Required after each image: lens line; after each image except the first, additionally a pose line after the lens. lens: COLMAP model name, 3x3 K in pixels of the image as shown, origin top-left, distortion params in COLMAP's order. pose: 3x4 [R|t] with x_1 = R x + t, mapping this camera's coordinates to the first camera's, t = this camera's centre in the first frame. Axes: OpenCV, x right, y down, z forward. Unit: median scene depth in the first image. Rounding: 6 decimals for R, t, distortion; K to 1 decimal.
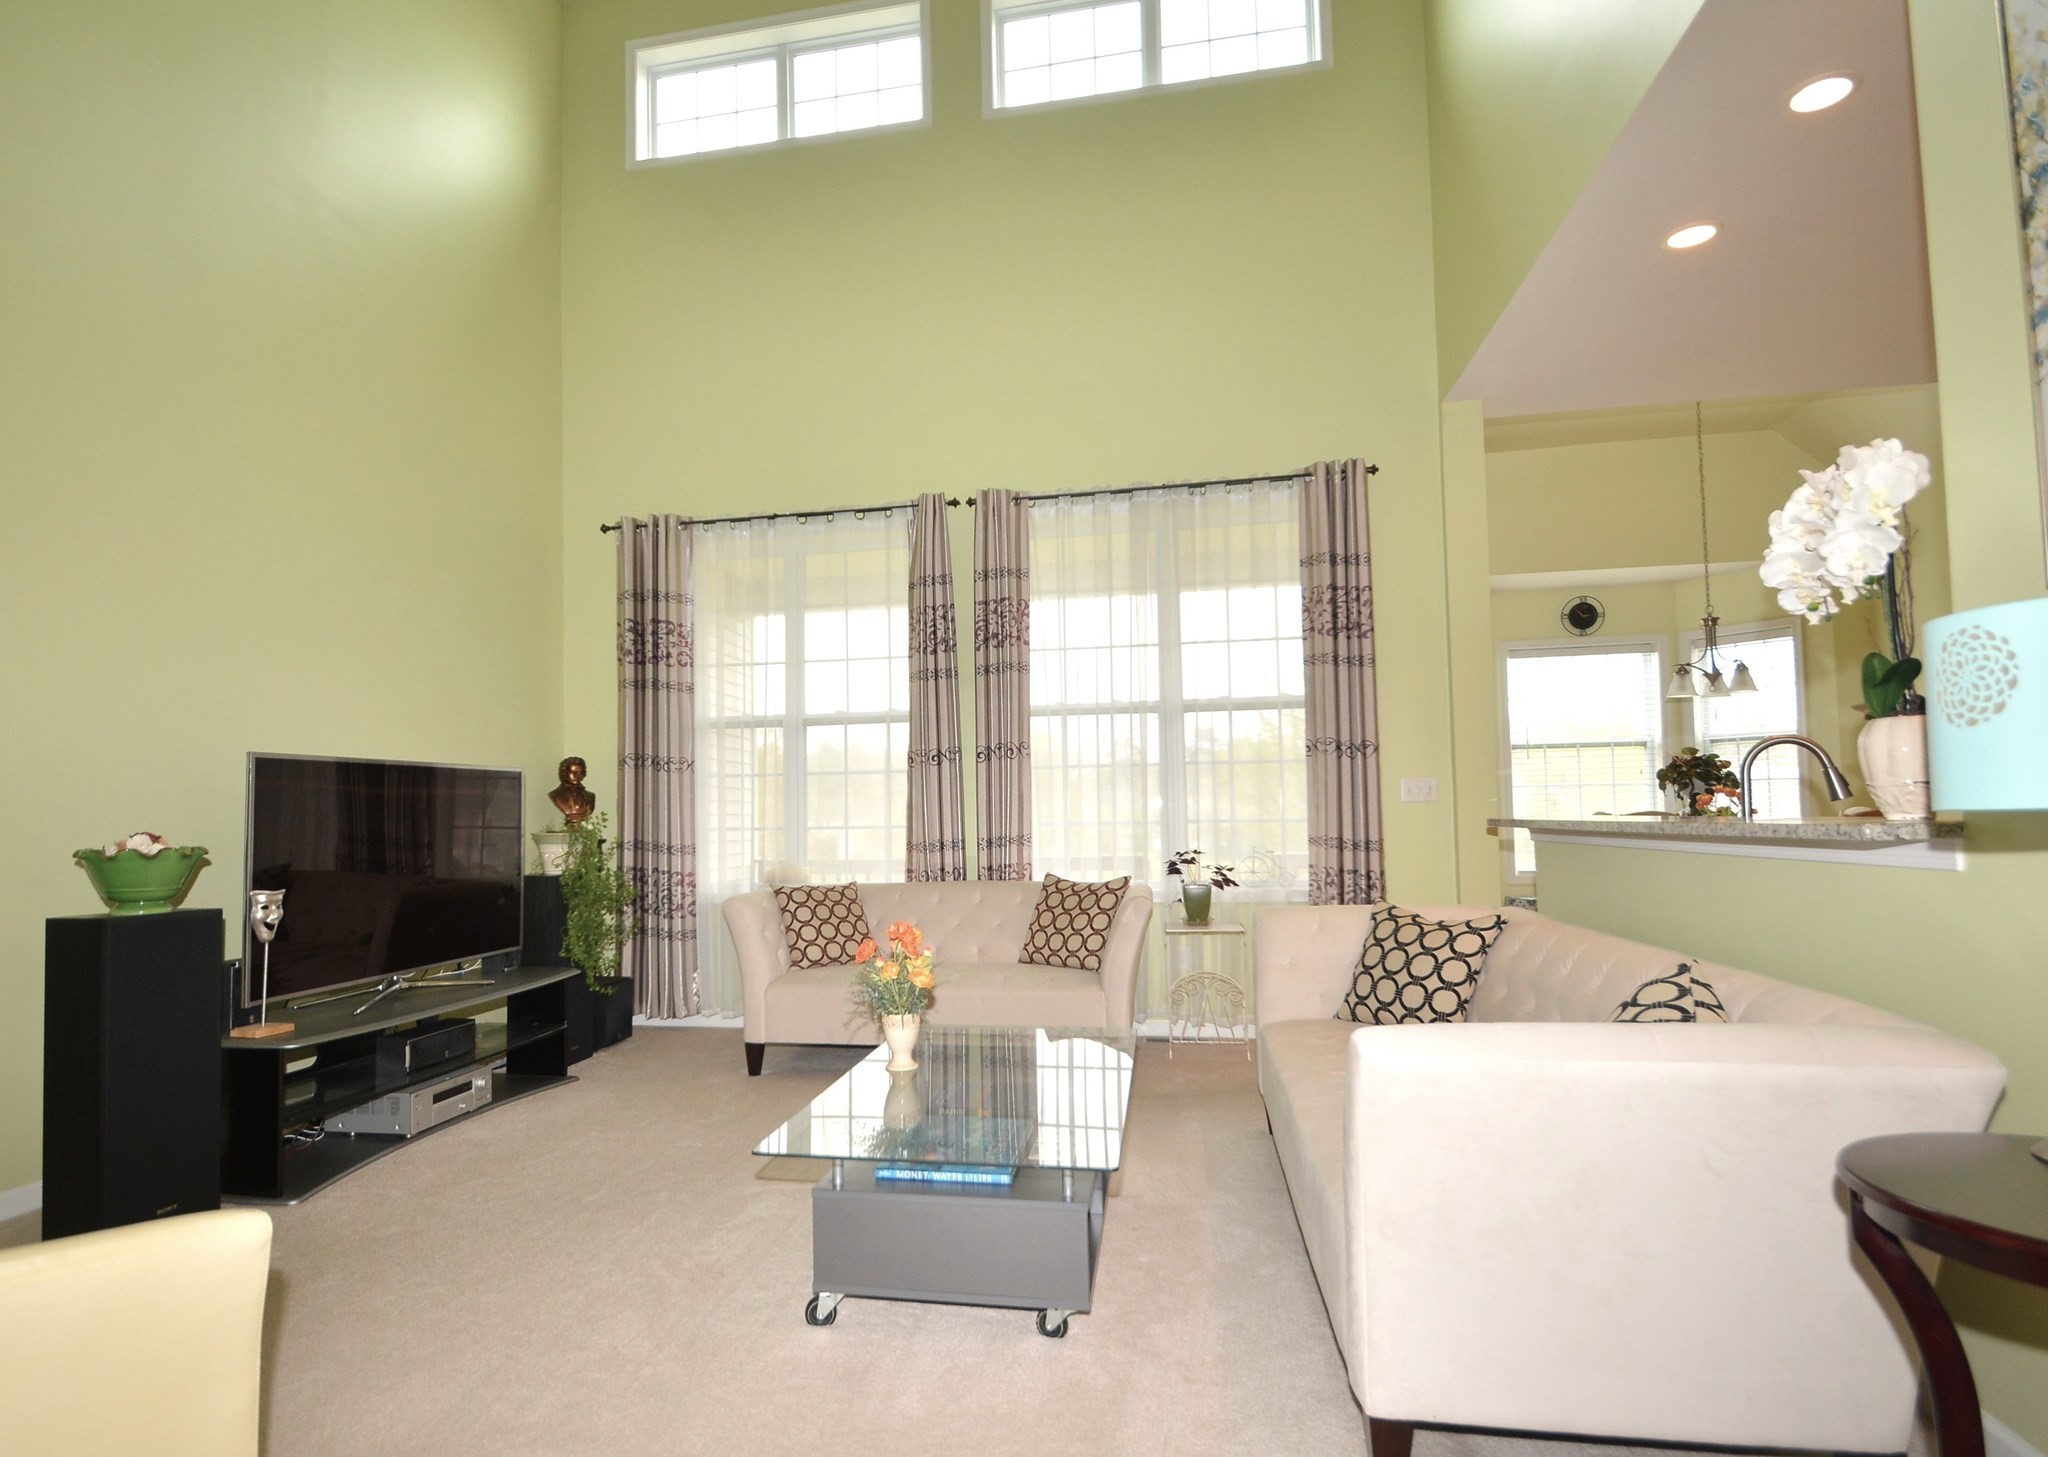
lens RADIAL K [[988.1, 0, 995.3], [0, 988.1, 772.2], [0, 0, 1]] dist [0.000426, -0.003682]
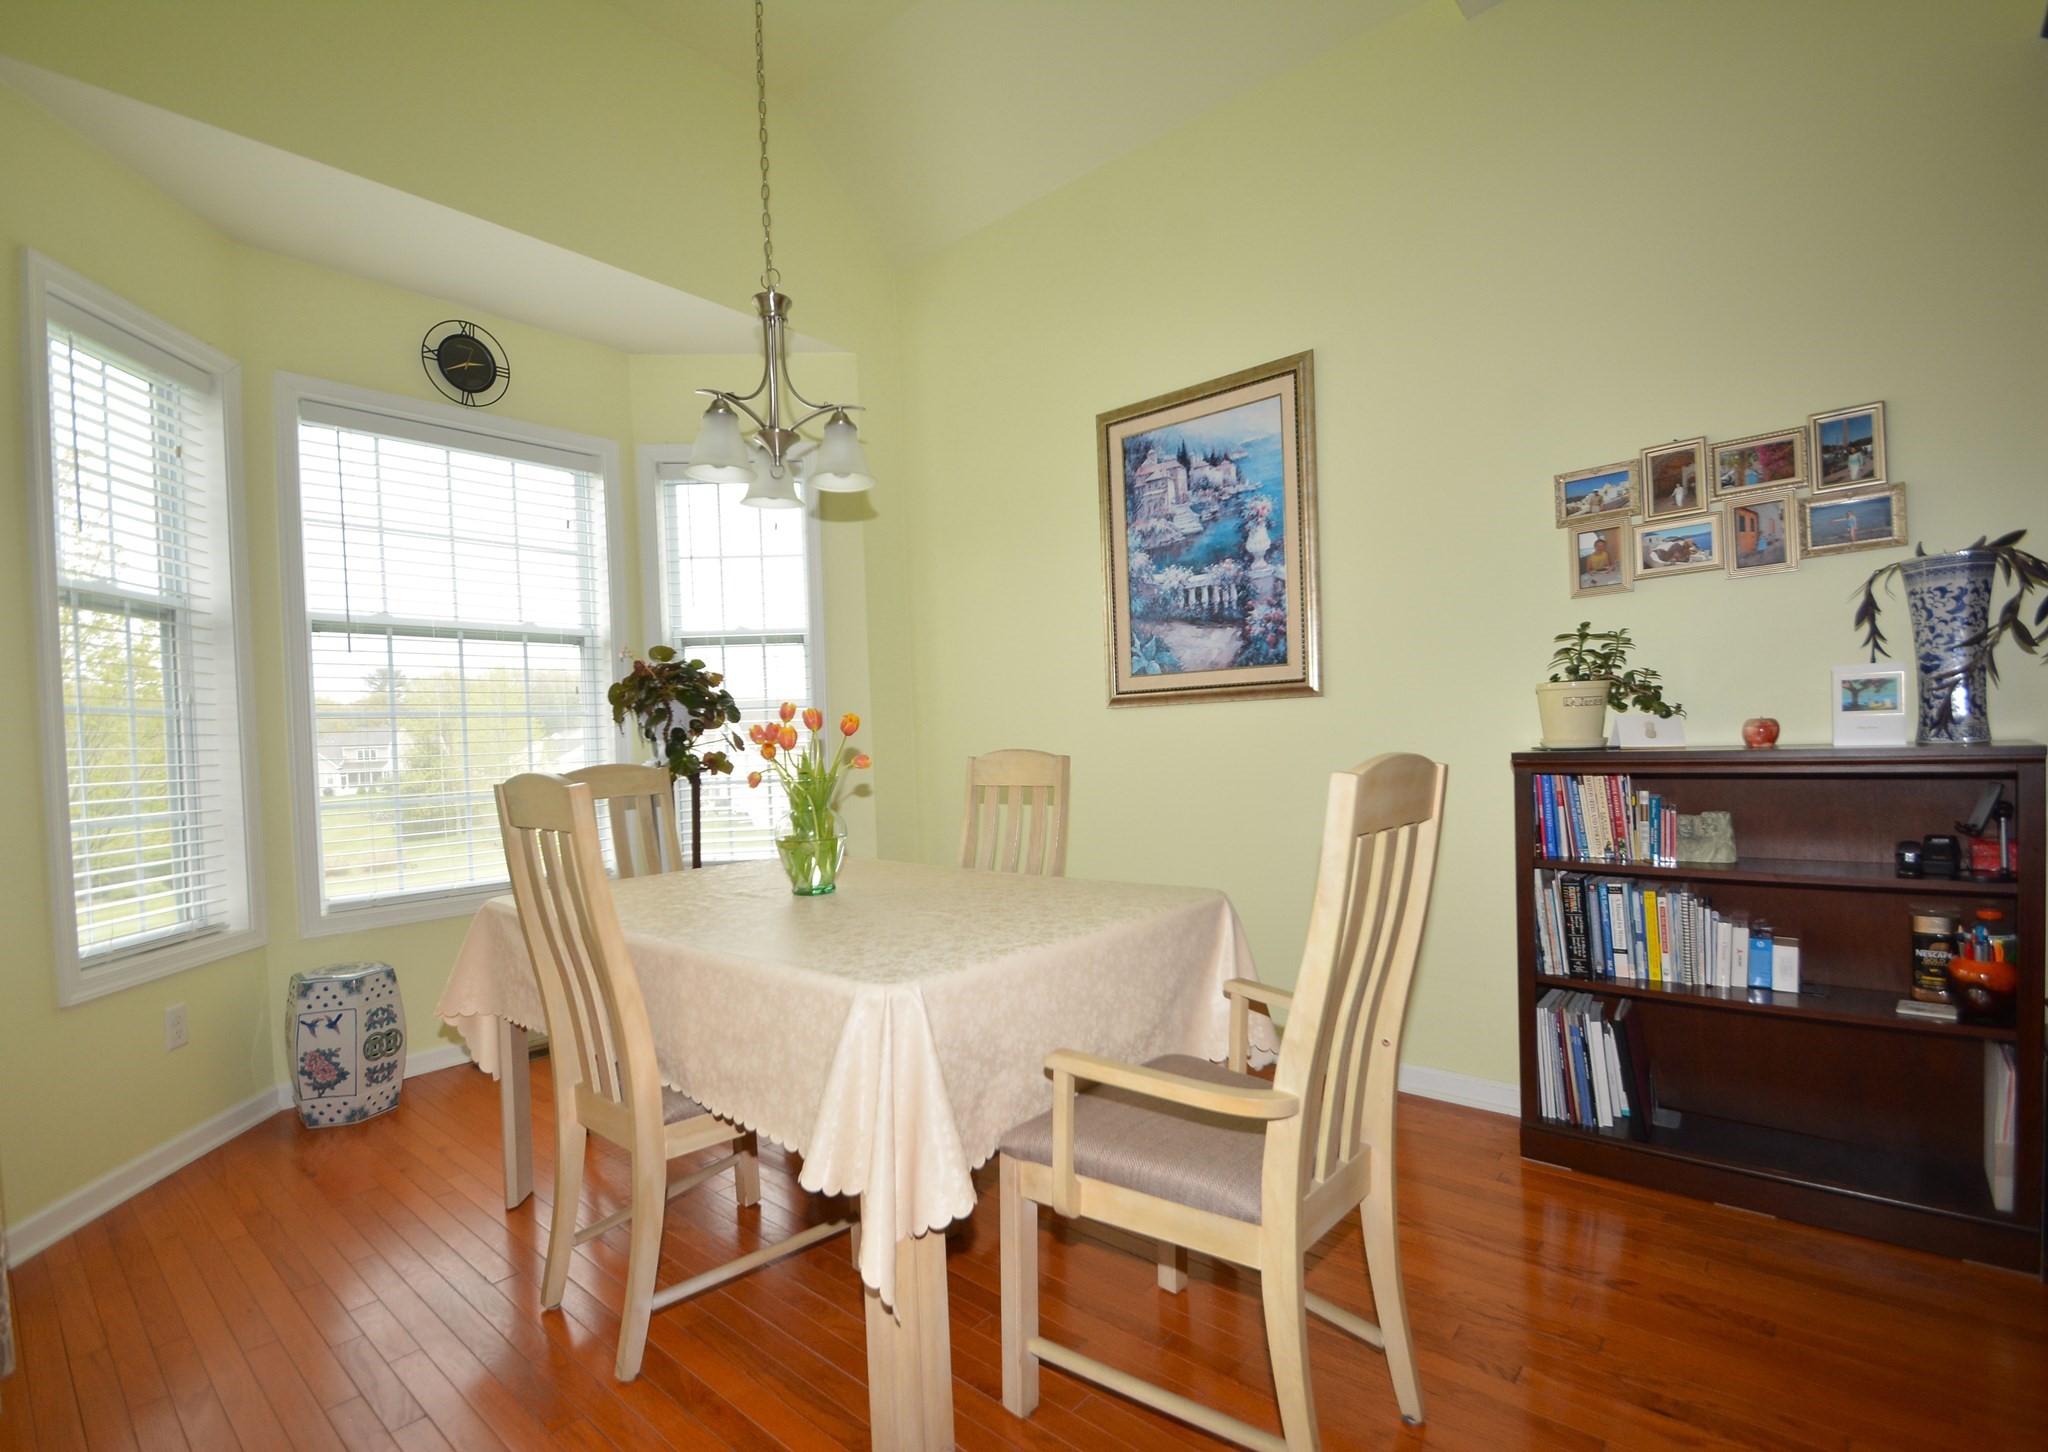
lens RADIAL K [[988.1, 0, 998.3], [0, 988.1, 755.2], [0, 0, 1]] dist [0.000426, -0.003682]
pose [[0.512671, -0.020026, 0.858352, 0.335221], [-0.007620, 0.999582, 0.027873, 0.018823], [-0.858551, -0.020830, 0.512304, 0.568676]]
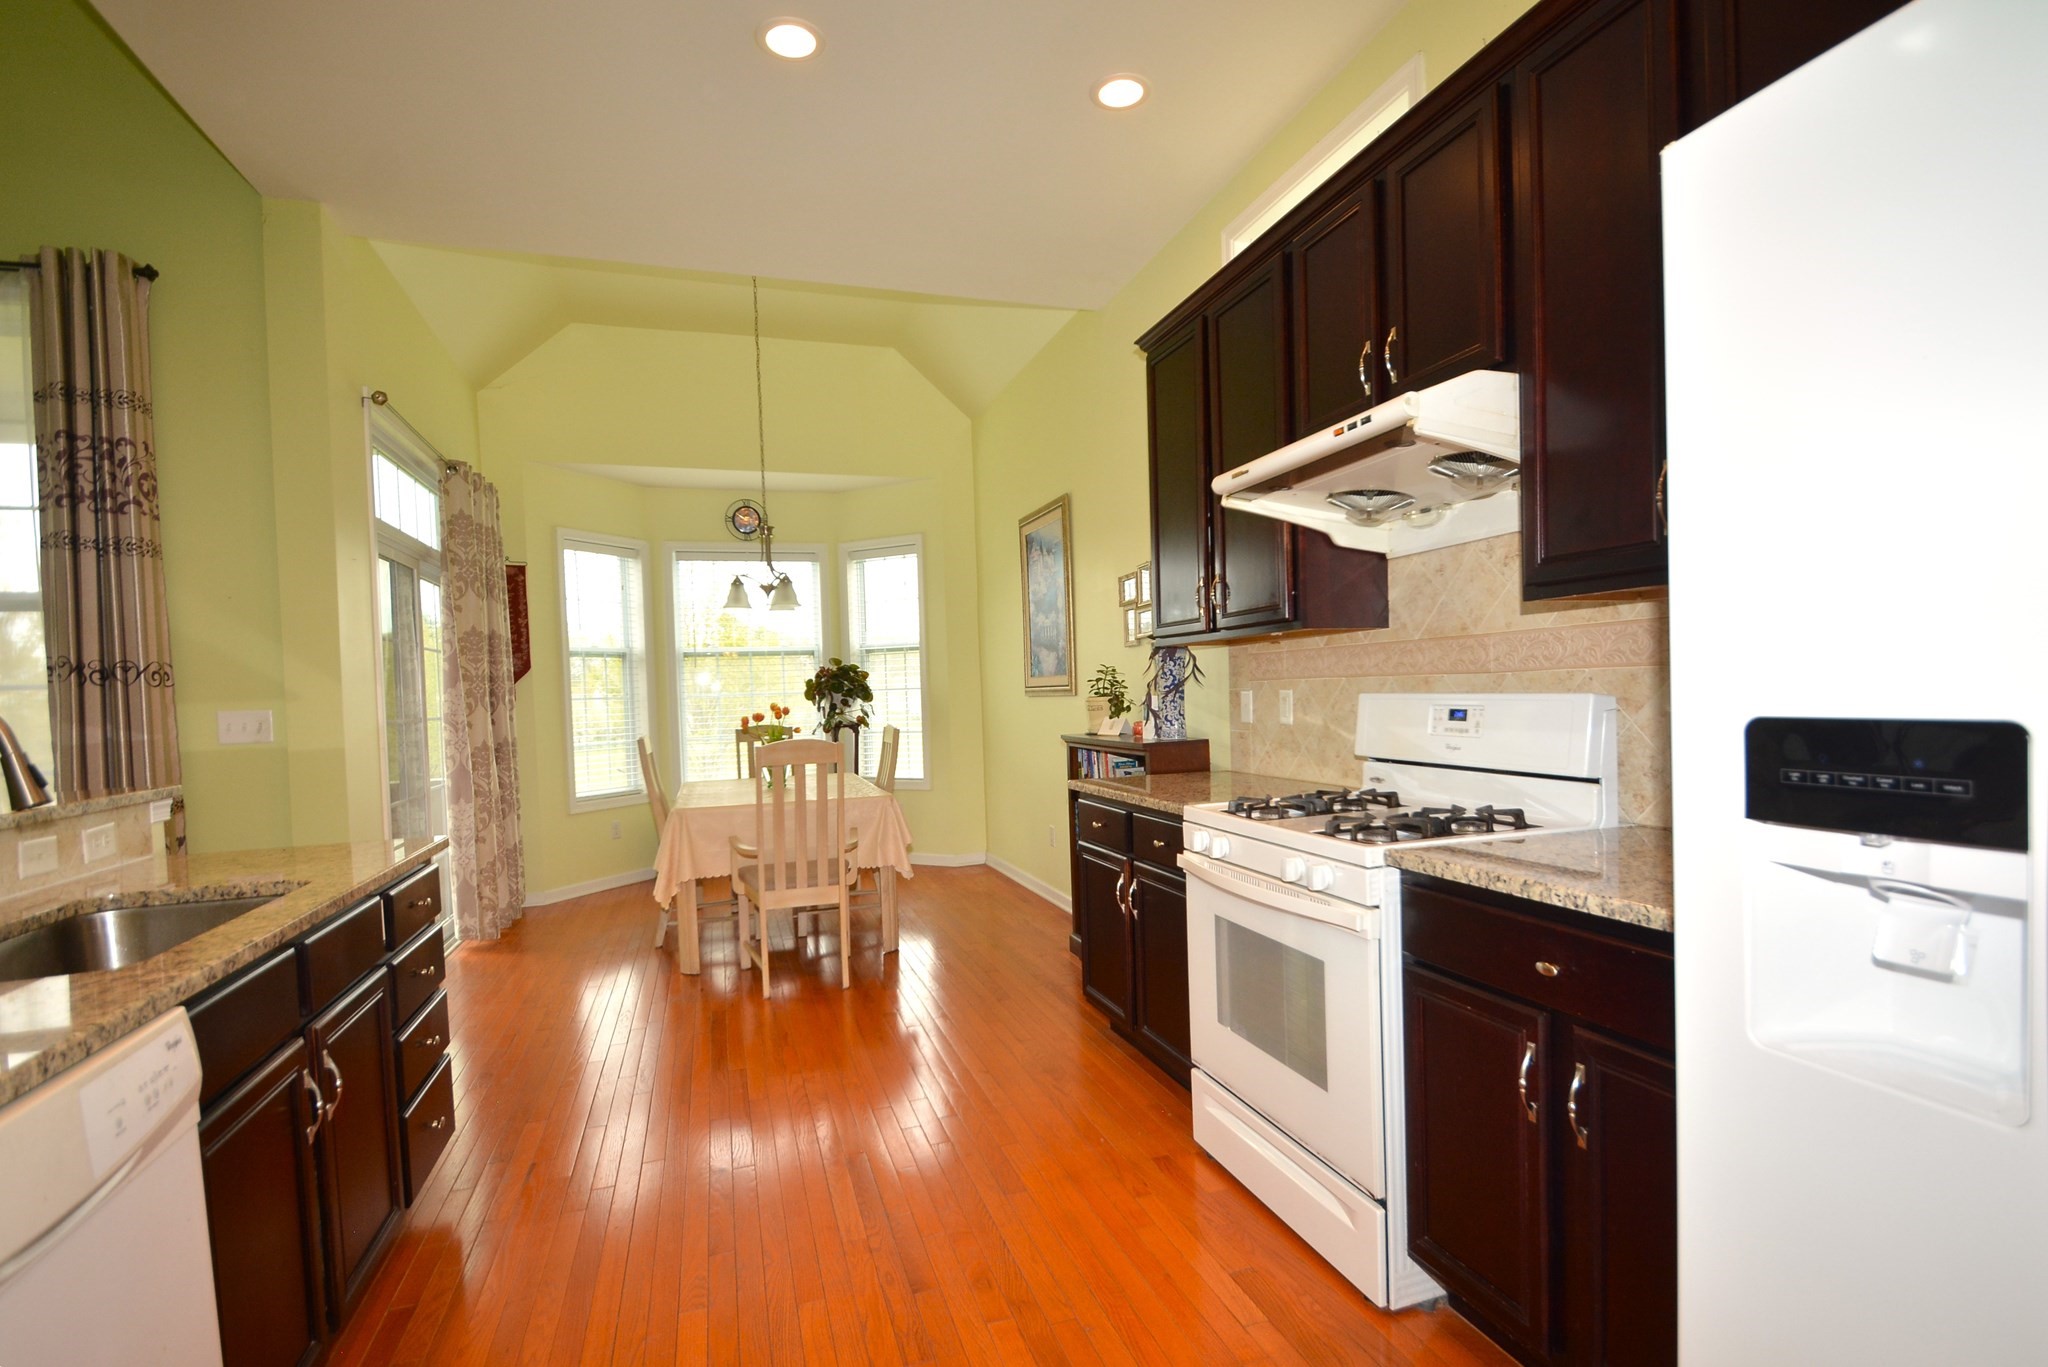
lens RADIAL K [[915.7, 0, 998.5], [0, 915.7, 711.6], [0, 0, 1]] dist [-0.024254, -0.002857]
pose [[0.876954, -0.021574, 0.480089, 0.409769], [-0.005652, 0.998460, 0.055192, -0.023195], [-0.480541, -0.051114, 0.875482, 0.099947]]
